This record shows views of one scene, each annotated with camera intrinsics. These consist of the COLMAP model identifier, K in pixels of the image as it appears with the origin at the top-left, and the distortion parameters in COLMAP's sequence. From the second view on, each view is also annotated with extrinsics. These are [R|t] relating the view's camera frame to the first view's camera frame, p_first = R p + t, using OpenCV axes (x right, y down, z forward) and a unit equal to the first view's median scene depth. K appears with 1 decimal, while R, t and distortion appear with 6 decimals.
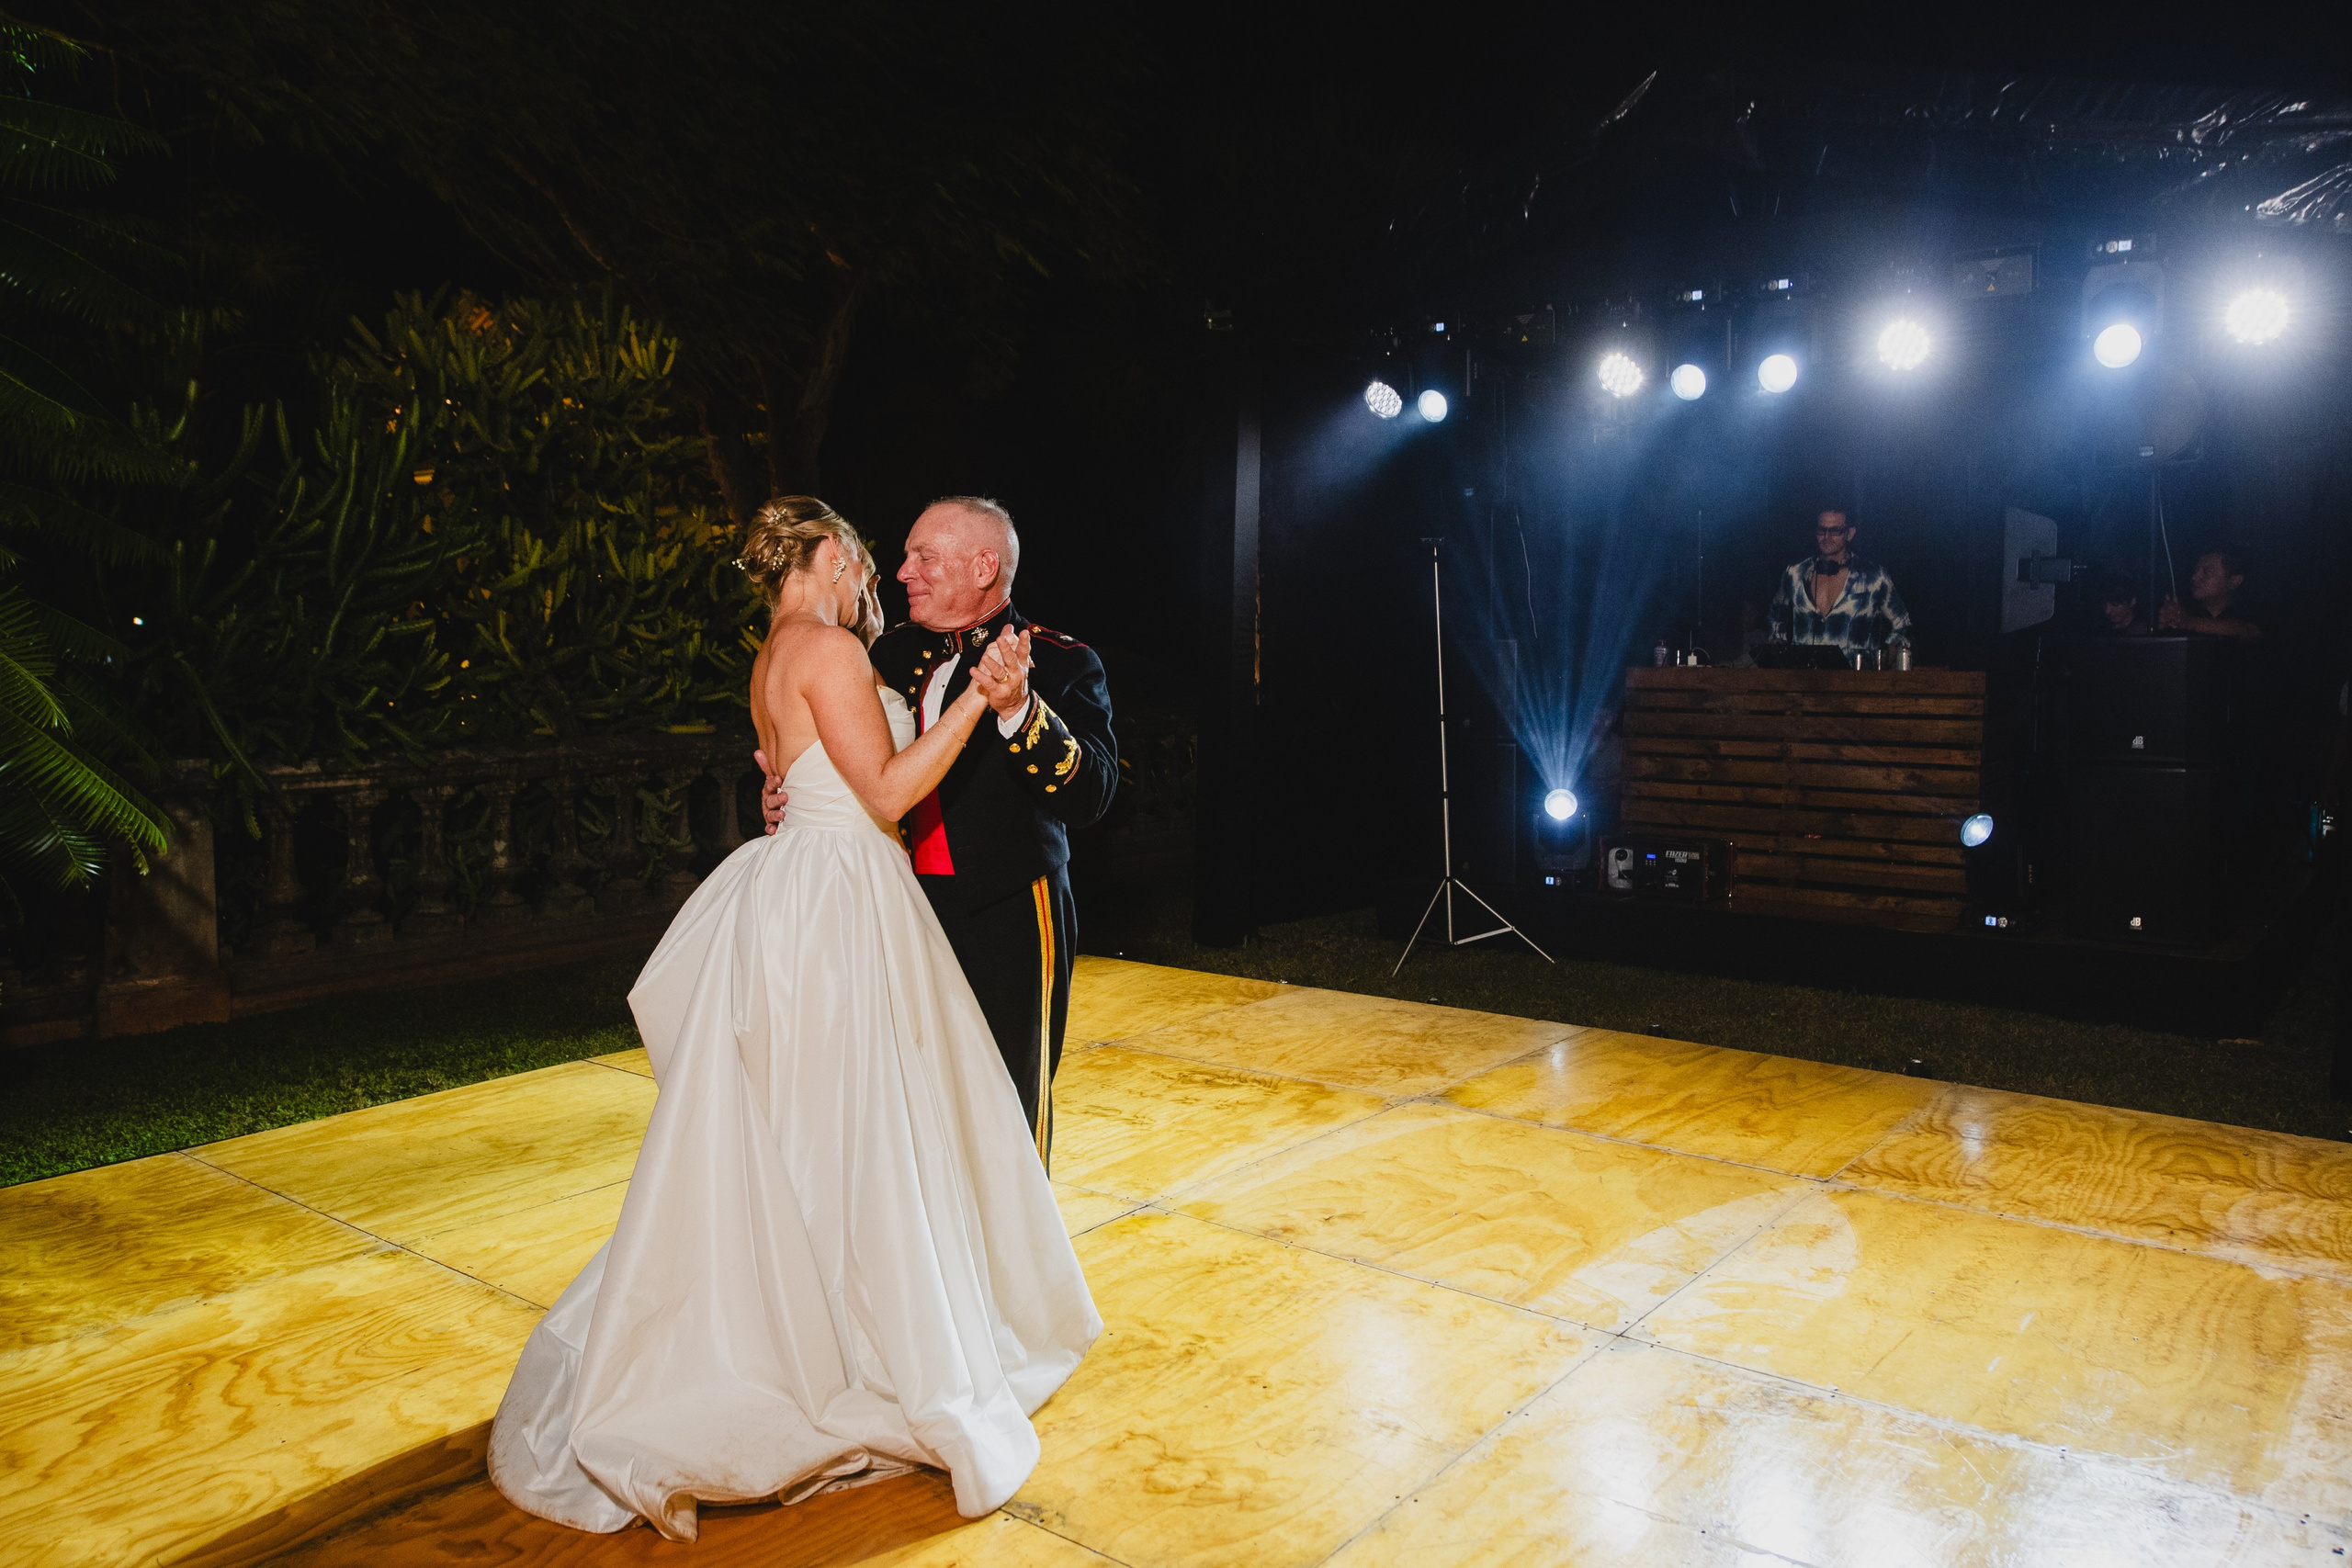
lens RADIAL K [[1702.6, 0, 1223.1], [0, 1702.6, 709.1], [0, 0, 1]] dist [0.002970, 0.000218]
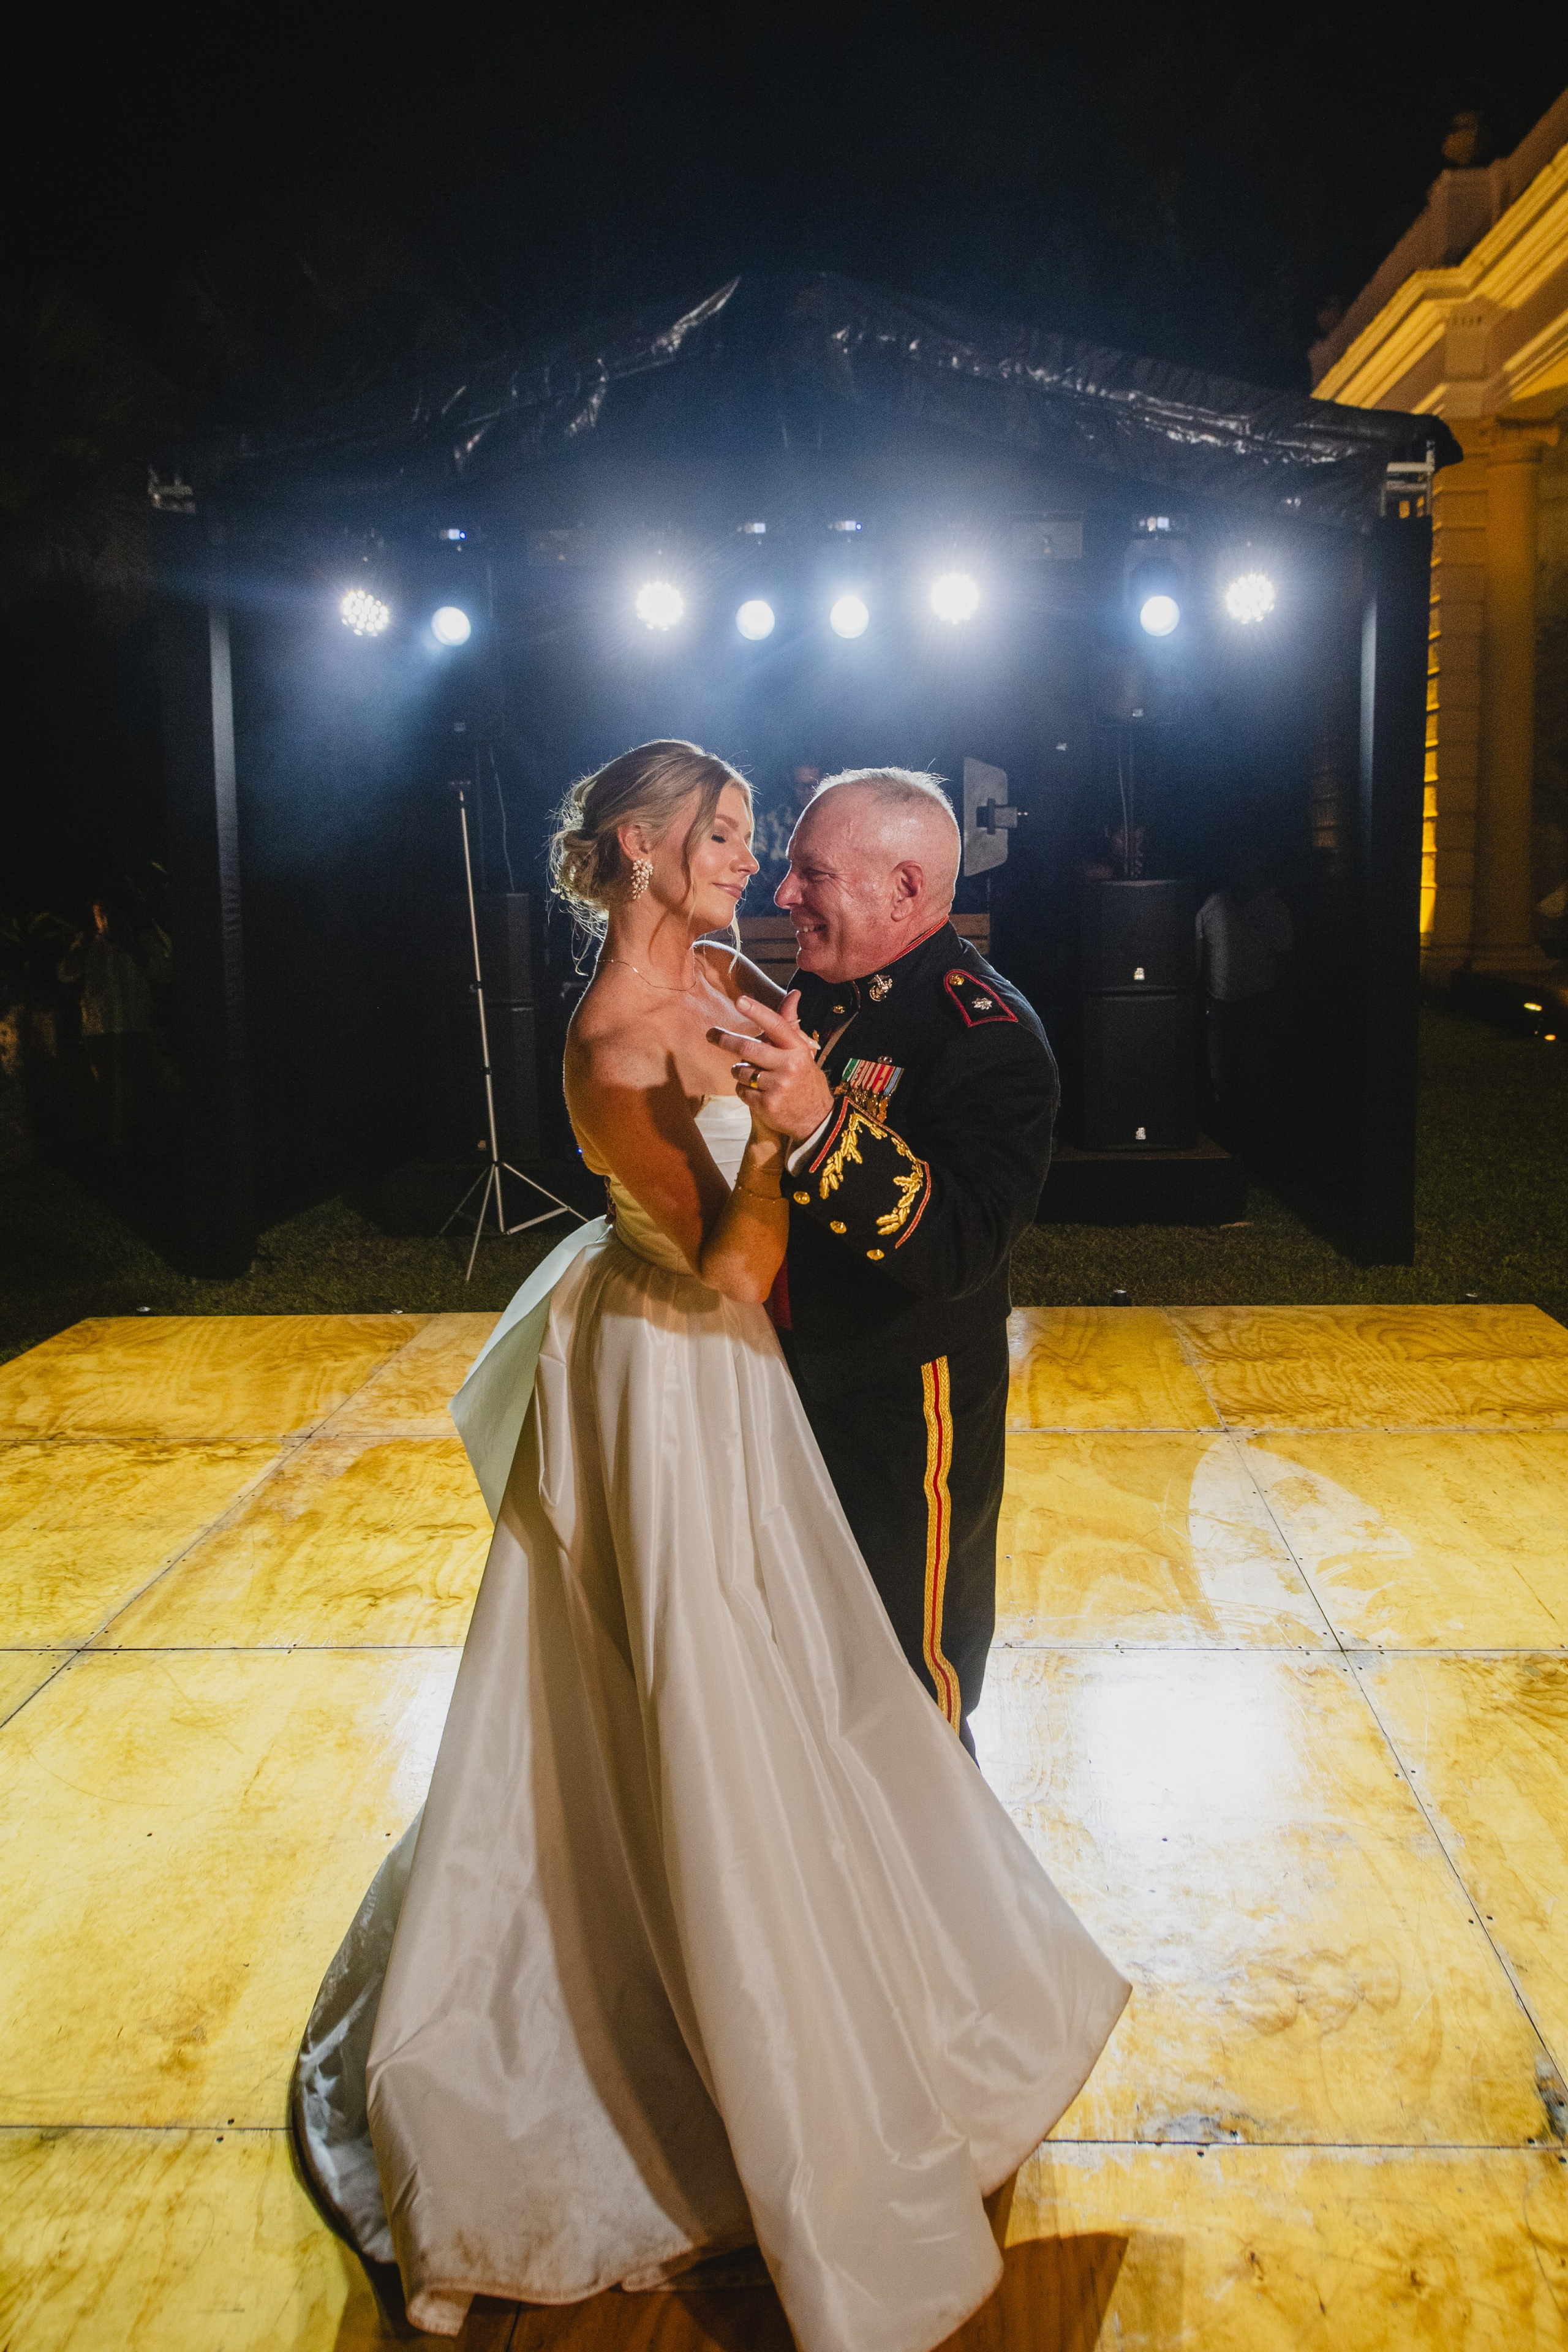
lens RADIAL K [[1659.8, 0, 855.7], [0, 1659.8, 1072.7], [0, 0, 1]] dist [-0.004610, 0.002227]
pose [[0.811914, -0.089629, 0.576855, -0.256229], [0.041016, 0.994460, 0.096785, -0.029855], [-0.582334, -0.054920, 0.811092, 0.213698]]
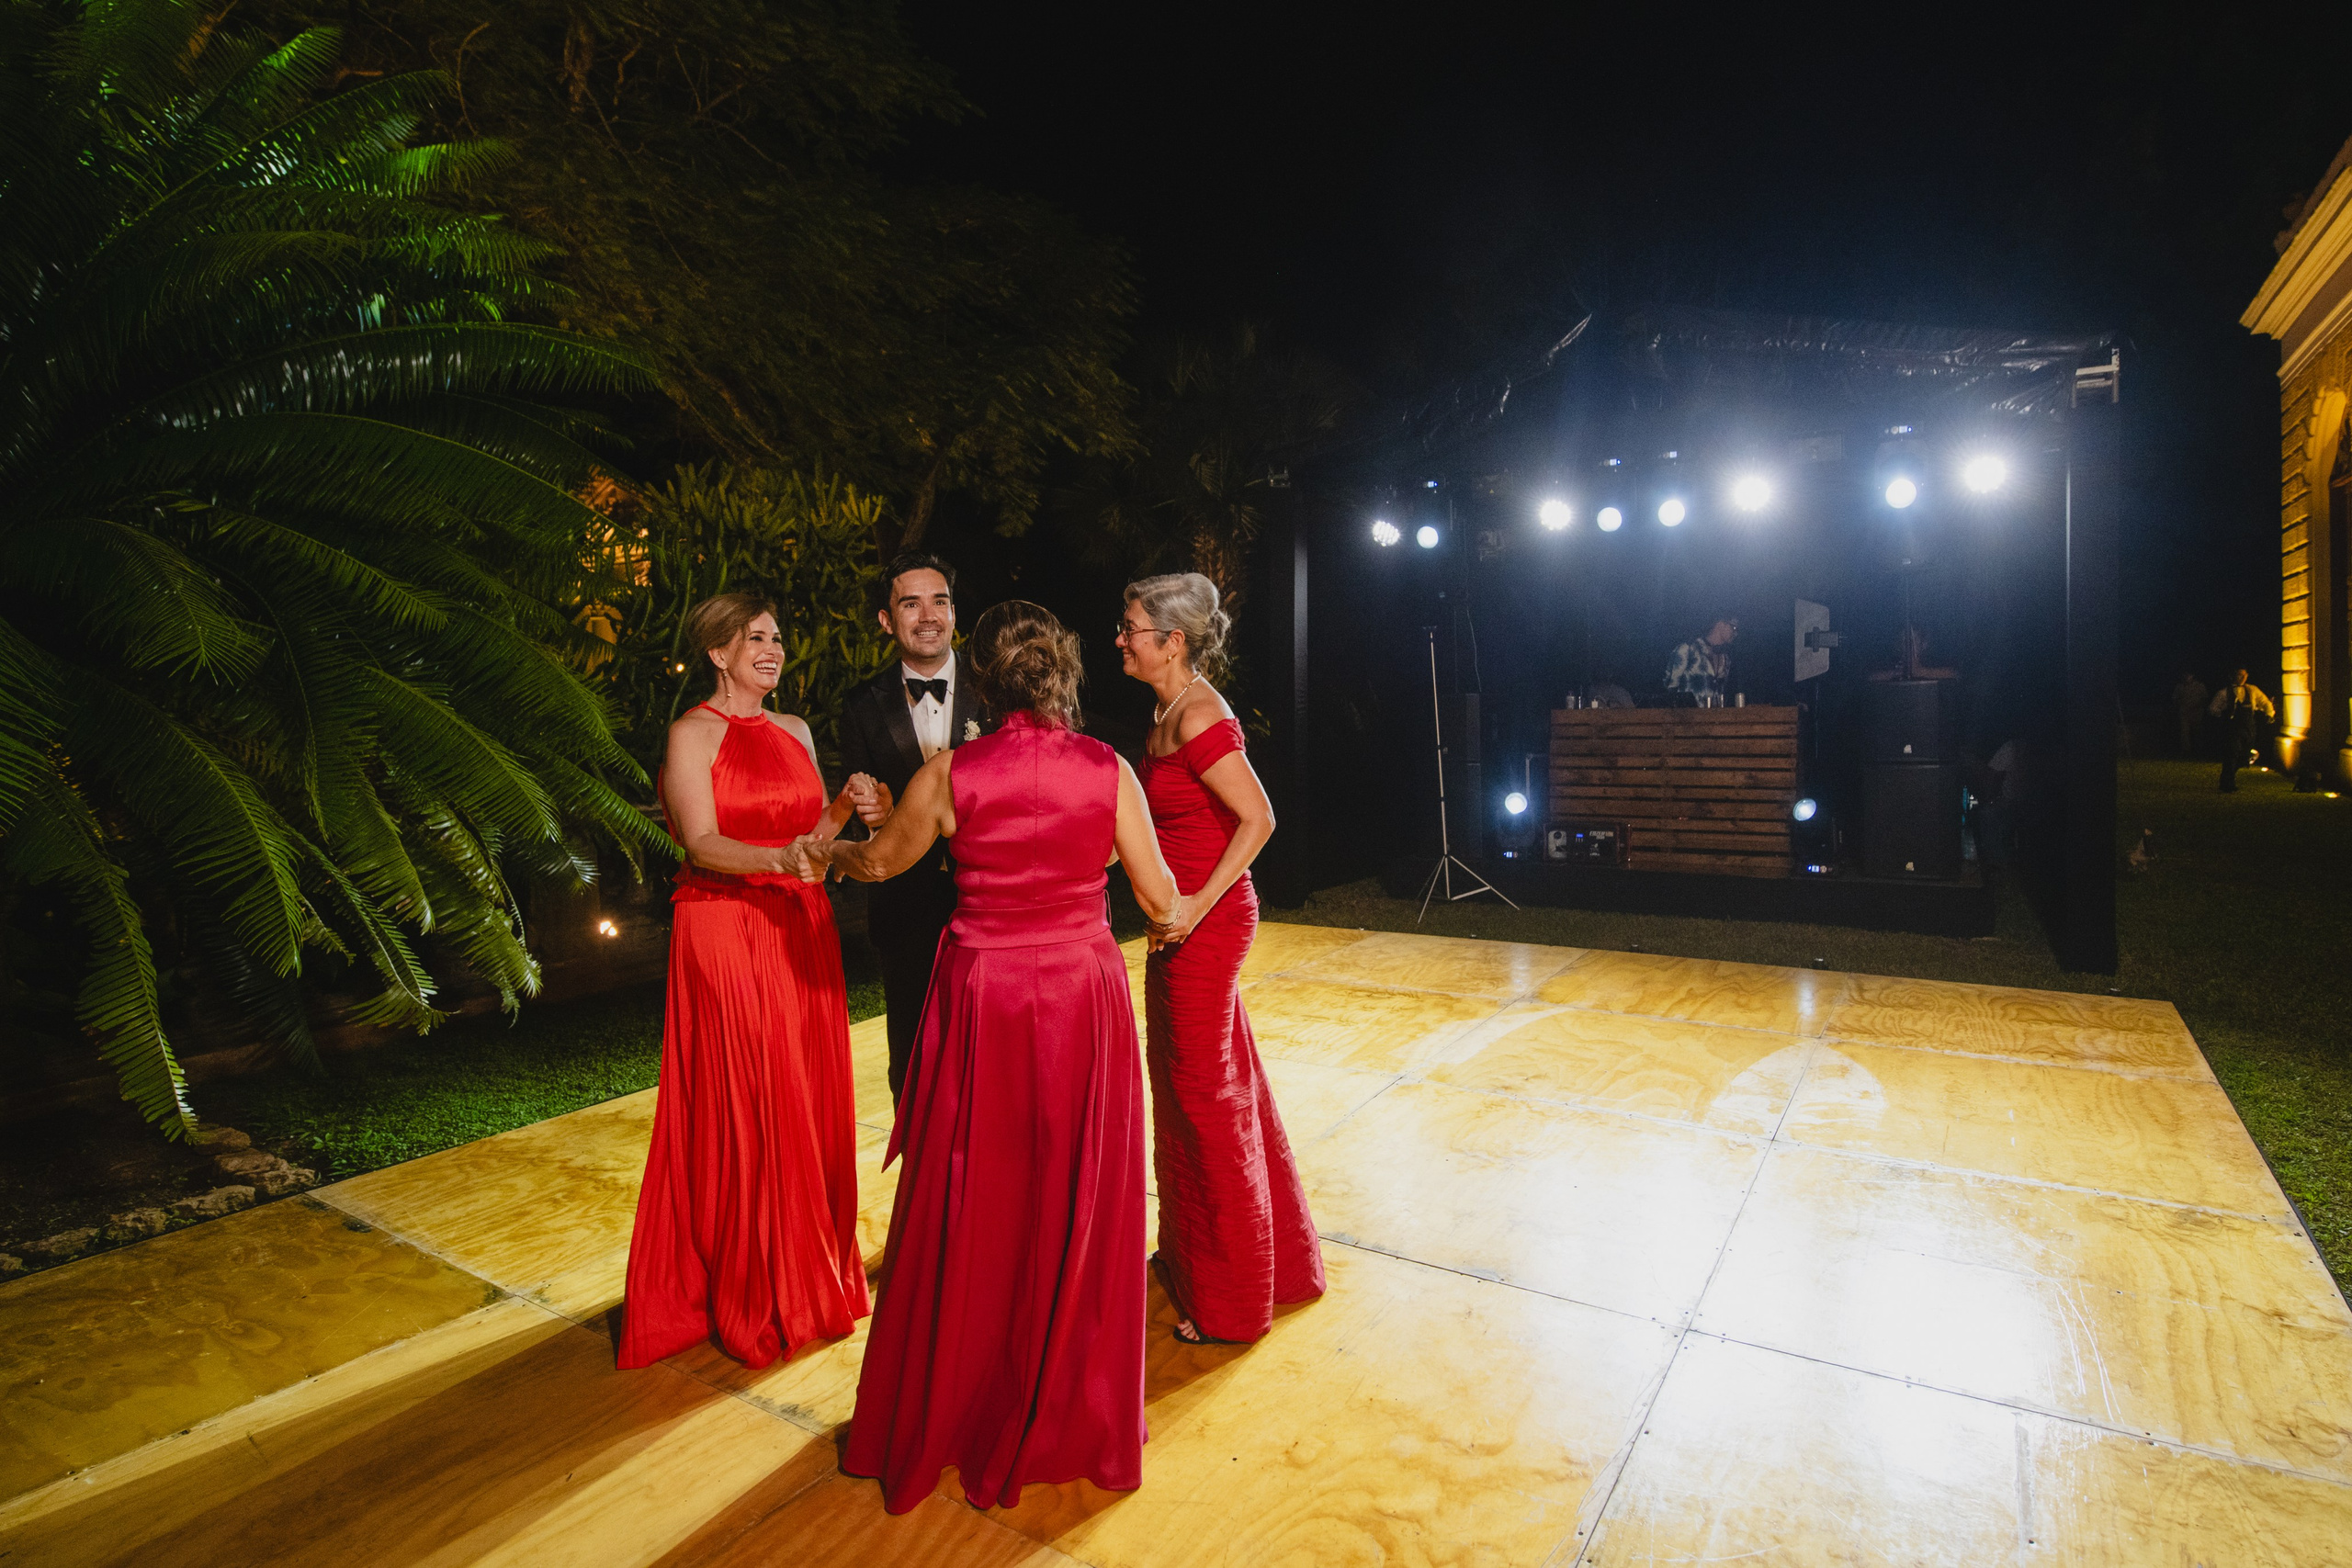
lens RADIAL K [[1180.3, 0, 1235.9], [0, 1180.3, 738.4], [0, 0, 1]] dist [-0.004050, -0.004508]
pose [[0.994883, -0.027928, 0.097093, -0.174180], [0.028818, 0.999554, -0.007780, 0.000325], [-0.096833, 0.010538, 0.995245, -0.006240]]
